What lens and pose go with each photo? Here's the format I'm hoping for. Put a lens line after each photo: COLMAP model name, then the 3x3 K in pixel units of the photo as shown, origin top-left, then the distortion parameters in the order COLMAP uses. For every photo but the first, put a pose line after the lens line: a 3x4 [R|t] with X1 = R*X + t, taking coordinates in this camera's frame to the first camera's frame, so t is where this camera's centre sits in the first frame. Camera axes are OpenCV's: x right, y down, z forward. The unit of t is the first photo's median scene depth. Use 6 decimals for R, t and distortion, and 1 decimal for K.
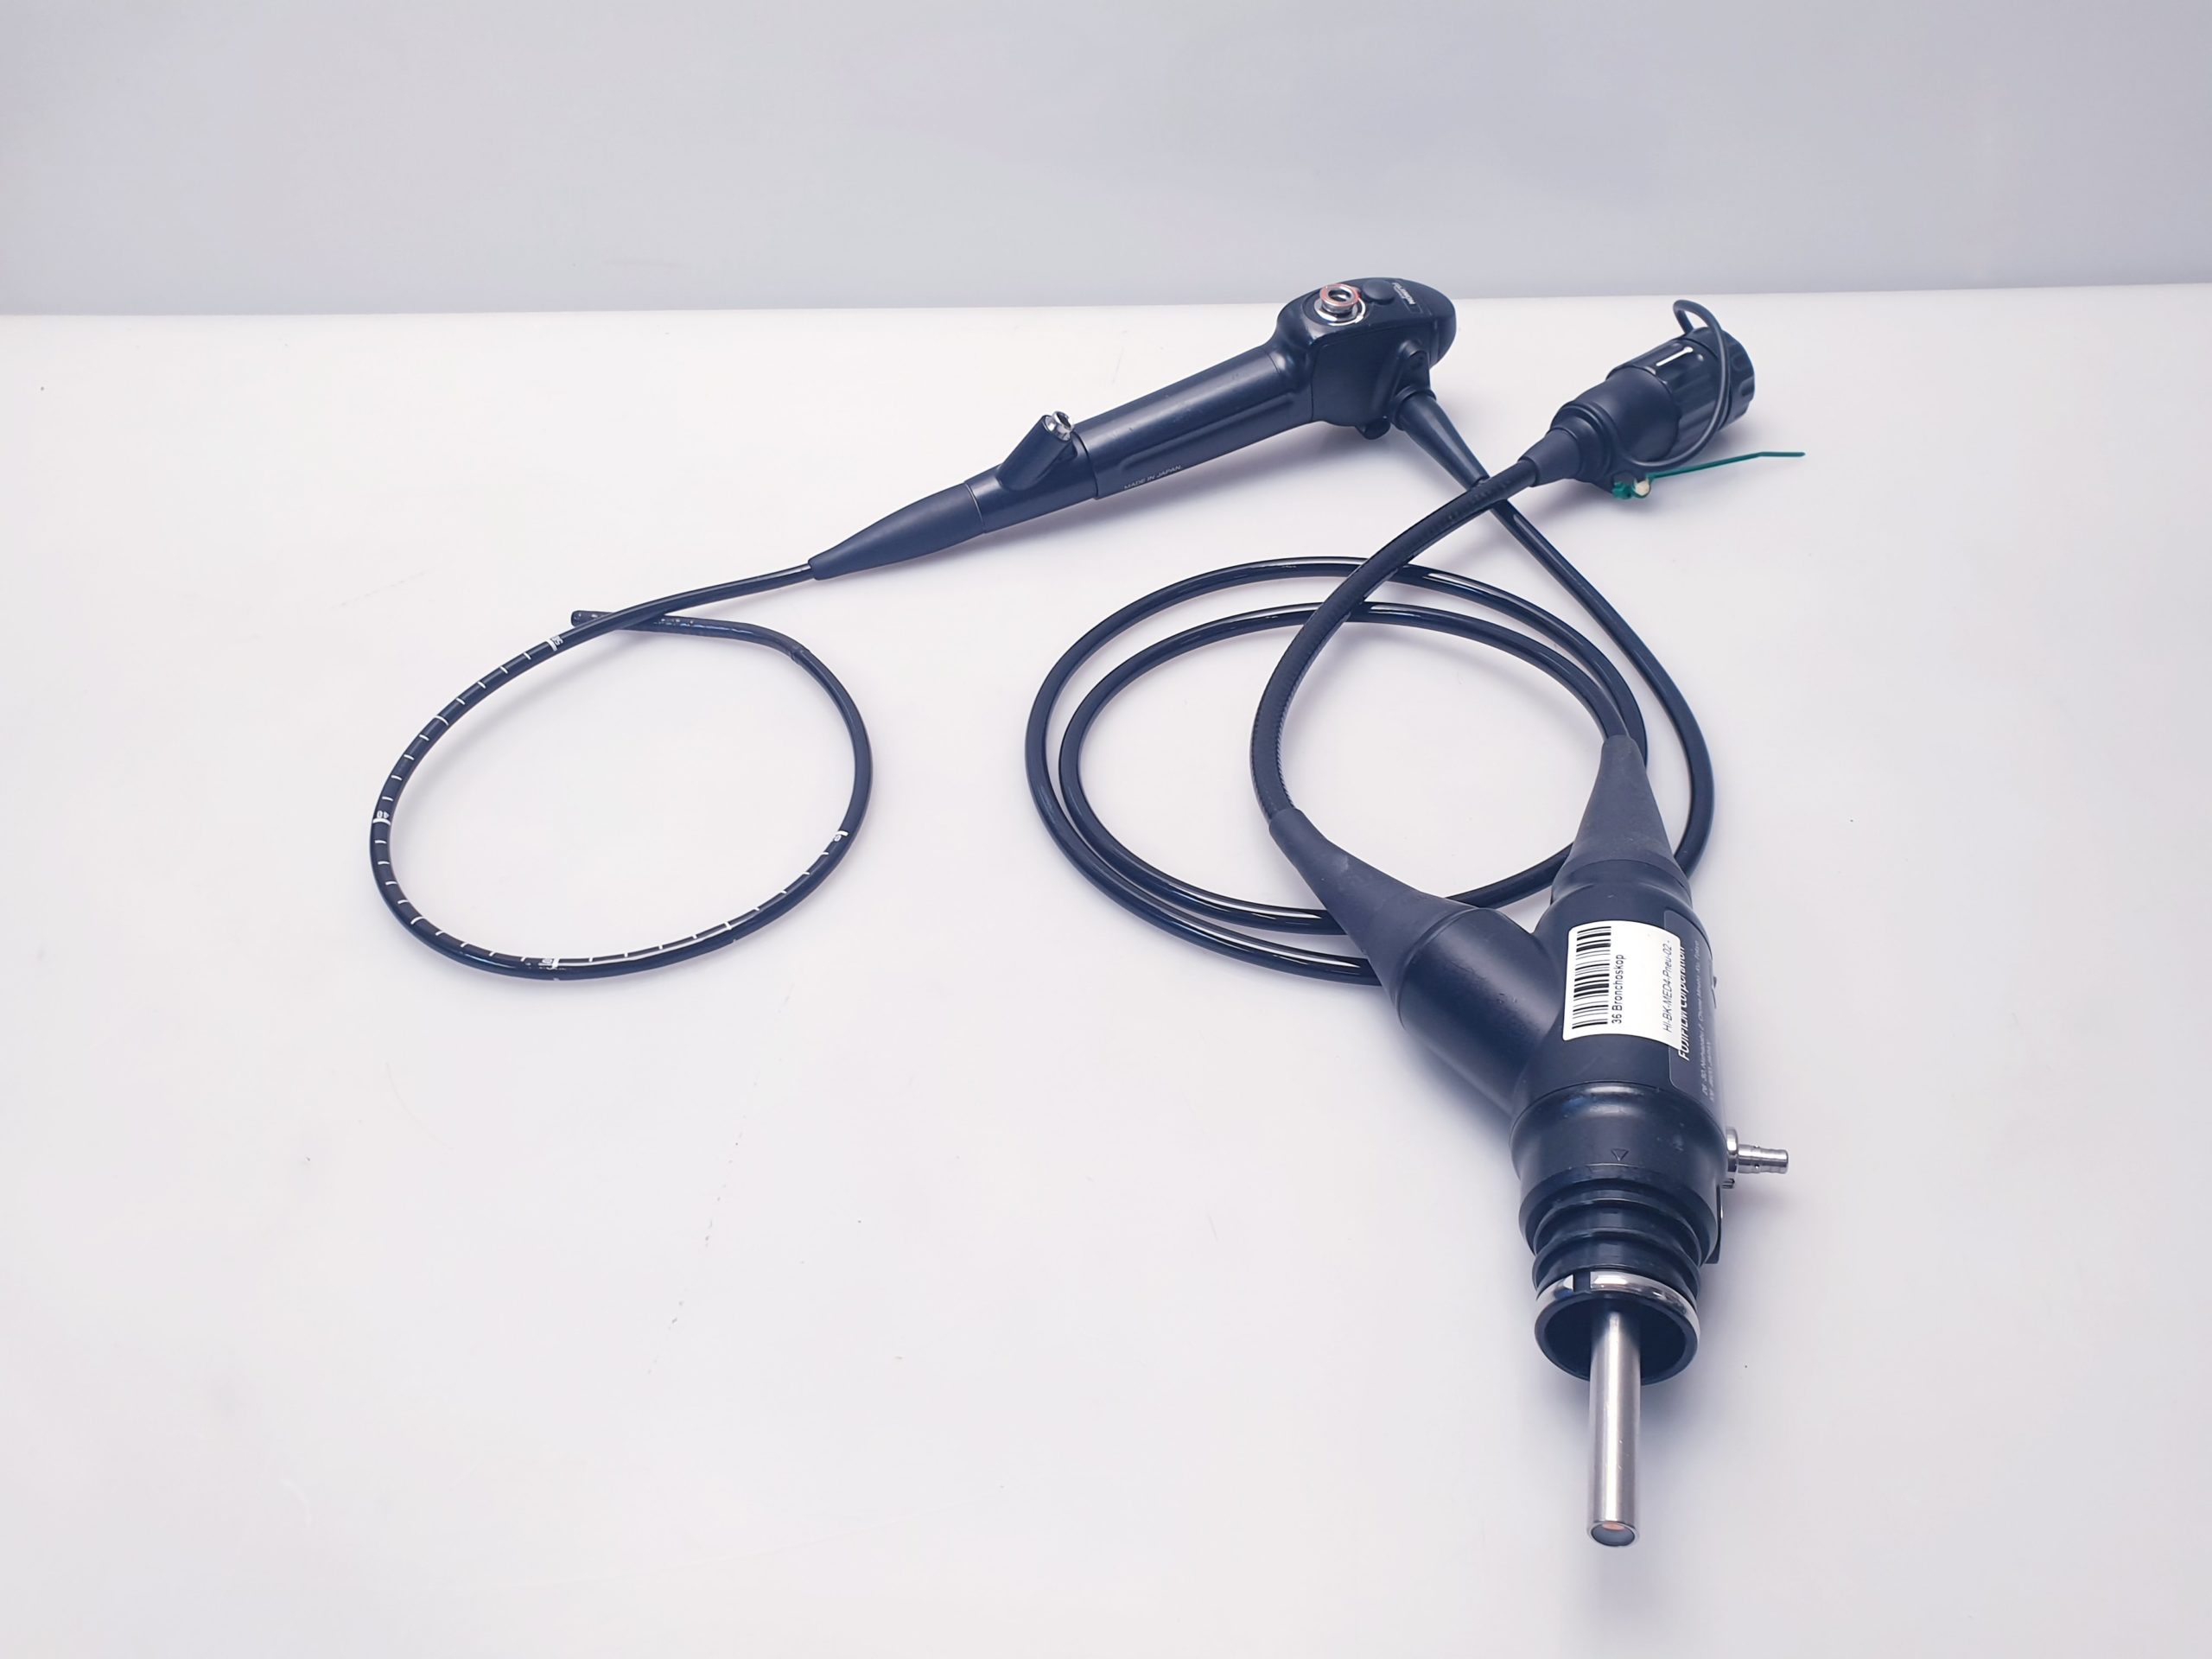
lens RADIAL K [[1791.1, 0, 1110.2], [0, 1791.1, 830.1], [0, 0, 1]] dist [0.063662, -0.254792]
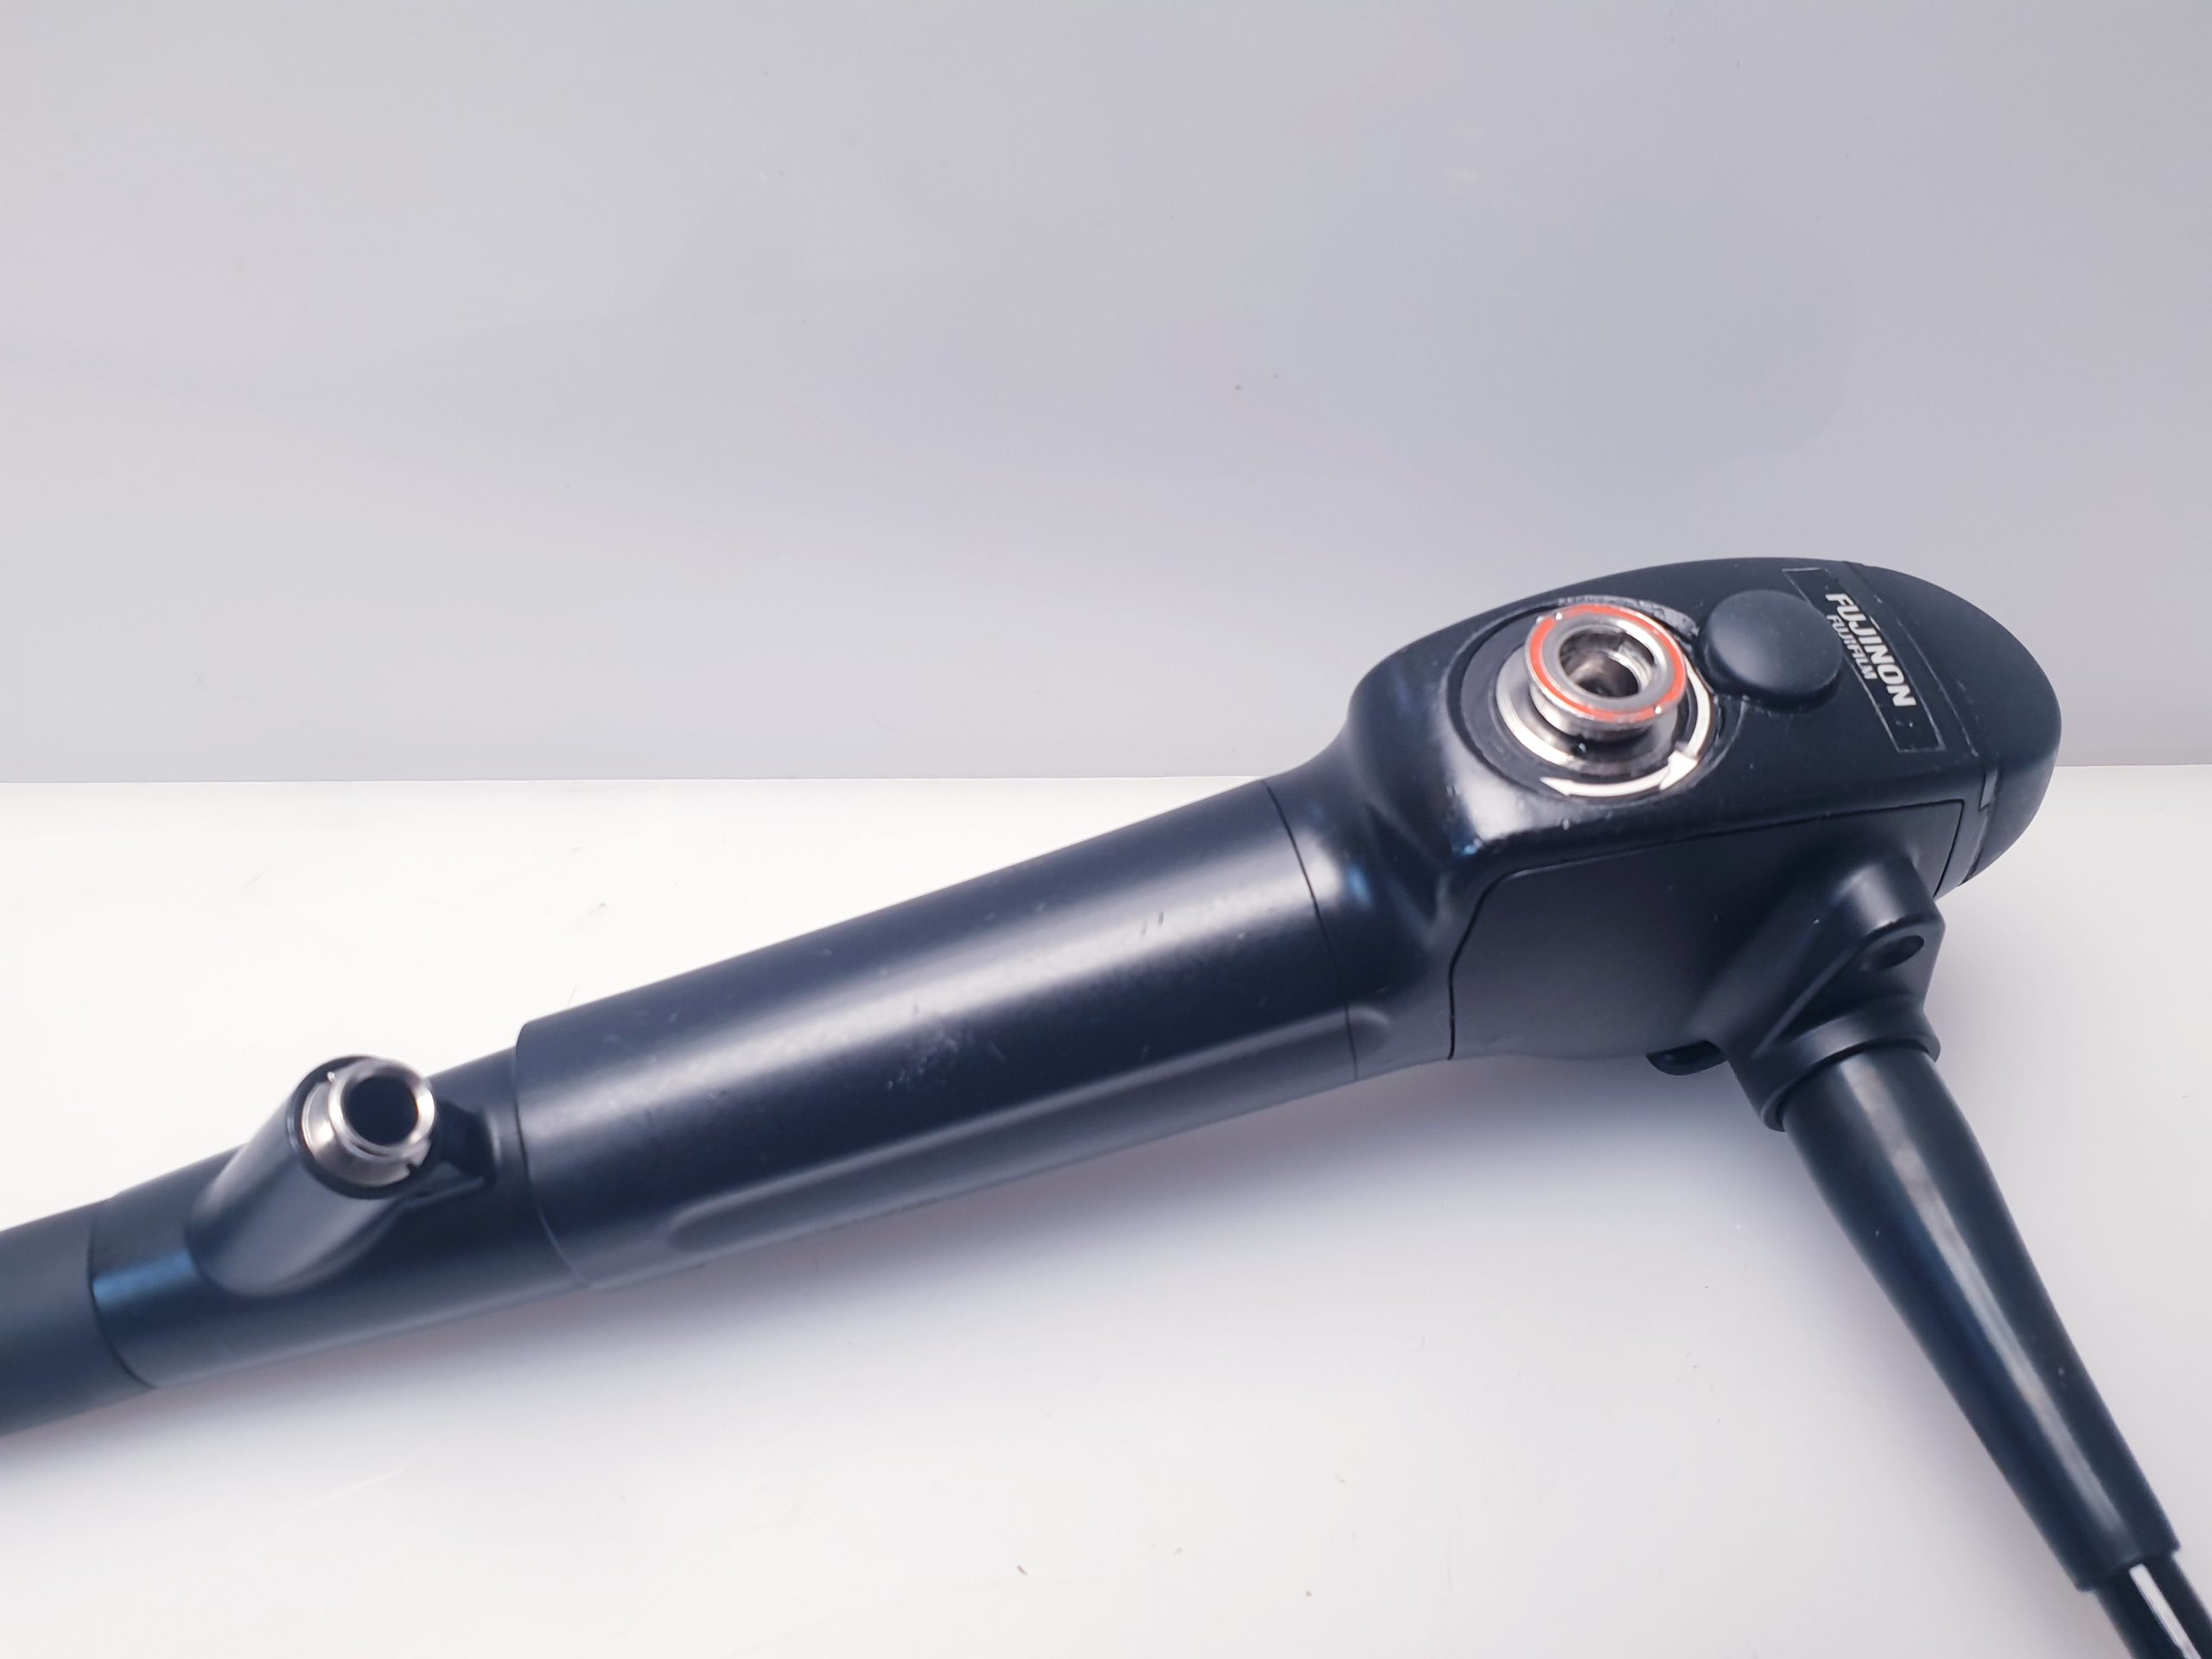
lens RADIAL K [[1791.1, 0, 1110.2], [0, 1791.1, 830.1], [0, 0, 1]] dist [0.063662, -0.254792]
pose [[0.989495, 0.108200, -0.095872, 0.095327], [-0.101122, 0.991978, 0.075857, -0.312405], [0.103310, -0.065365, 0.992499, 0.822206]]
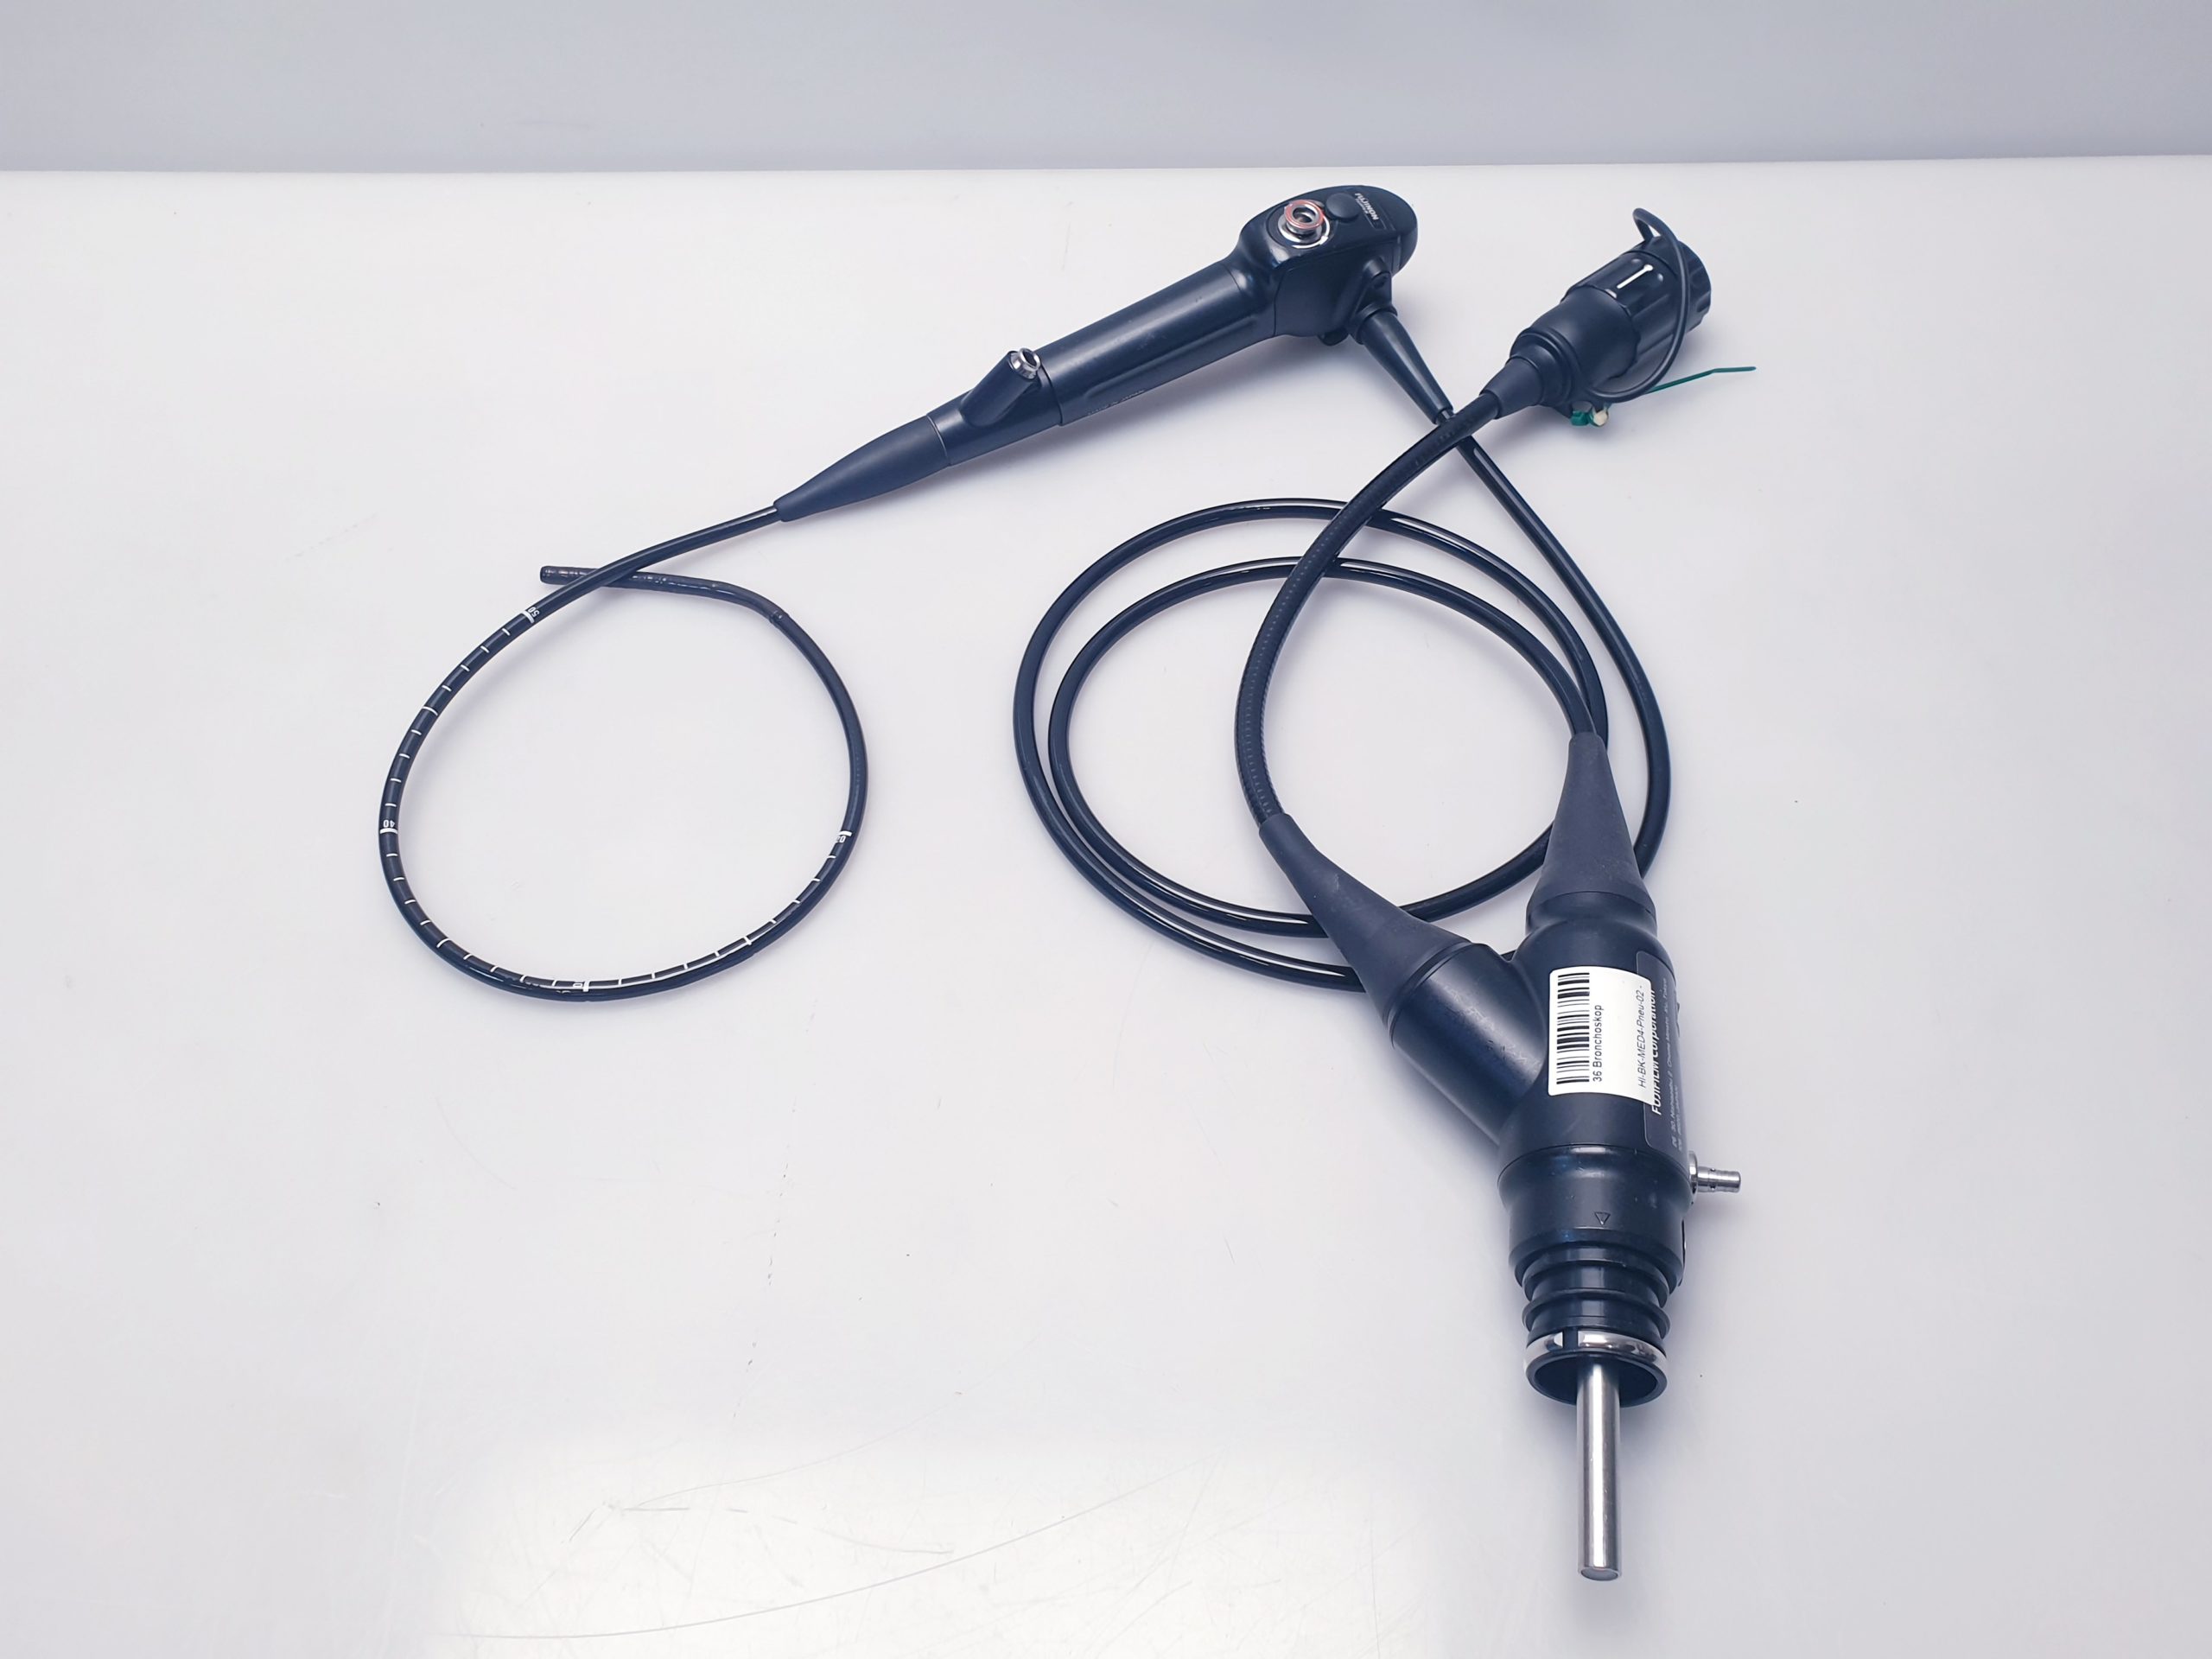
lens RADIAL K [[1791.1, 0, 1110.2], [0, 1791.1, 830.1], [0, 0, 1]] dist [0.063662, -0.254792]
pose [[0.997443, -0.033655, 0.063044, -0.055761], [0.020207, 0.978990, 0.202903, -0.184975], [-0.068548, -0.201110, 0.977167, -0.022231]]
